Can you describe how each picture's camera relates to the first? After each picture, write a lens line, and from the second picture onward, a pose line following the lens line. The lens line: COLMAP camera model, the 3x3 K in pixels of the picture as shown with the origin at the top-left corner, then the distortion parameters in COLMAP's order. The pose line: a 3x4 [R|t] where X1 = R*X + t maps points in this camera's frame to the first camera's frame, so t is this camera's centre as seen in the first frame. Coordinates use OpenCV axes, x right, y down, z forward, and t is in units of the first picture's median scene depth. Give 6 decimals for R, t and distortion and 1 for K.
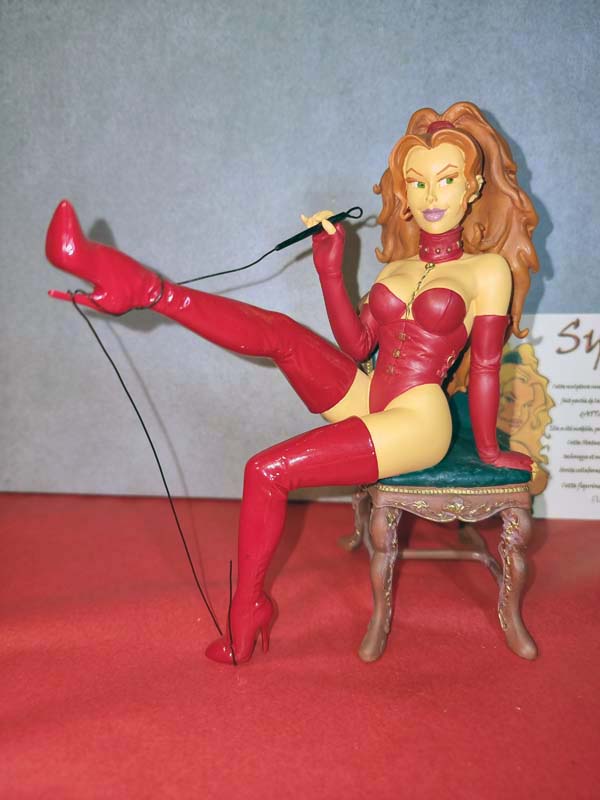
lens RADIAL K [[565.4, 0, 304.6], [0, 565.4, 397.8], [0, 0, 1]] dist [-0.003108, -0.015177]
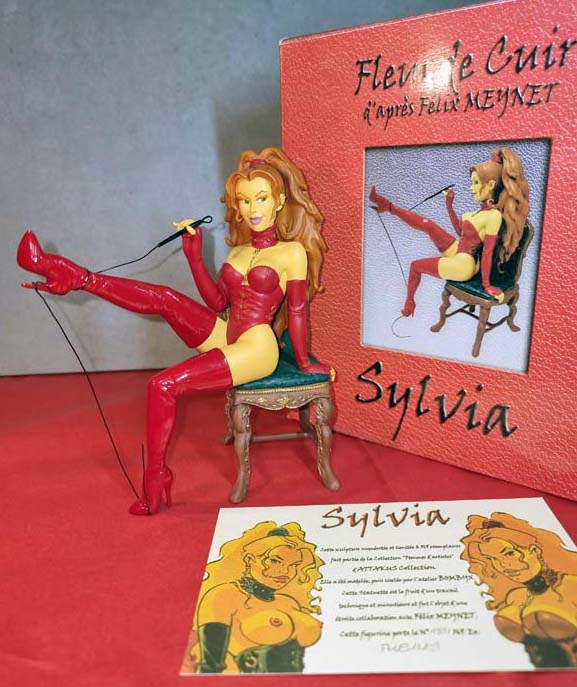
lens RADIAL K [[530.4, 0, 282.6], [0, 530.4, 339.7], [0, 0, 1]] dist [0.013465, -0.011293]
pose [[0.984727, -0.069629, 0.159575, 0.035351], [0.070549, 0.997508, -0.000103, 0.023187], [-0.159170, 0.011359, 0.987186, -0.492476]]
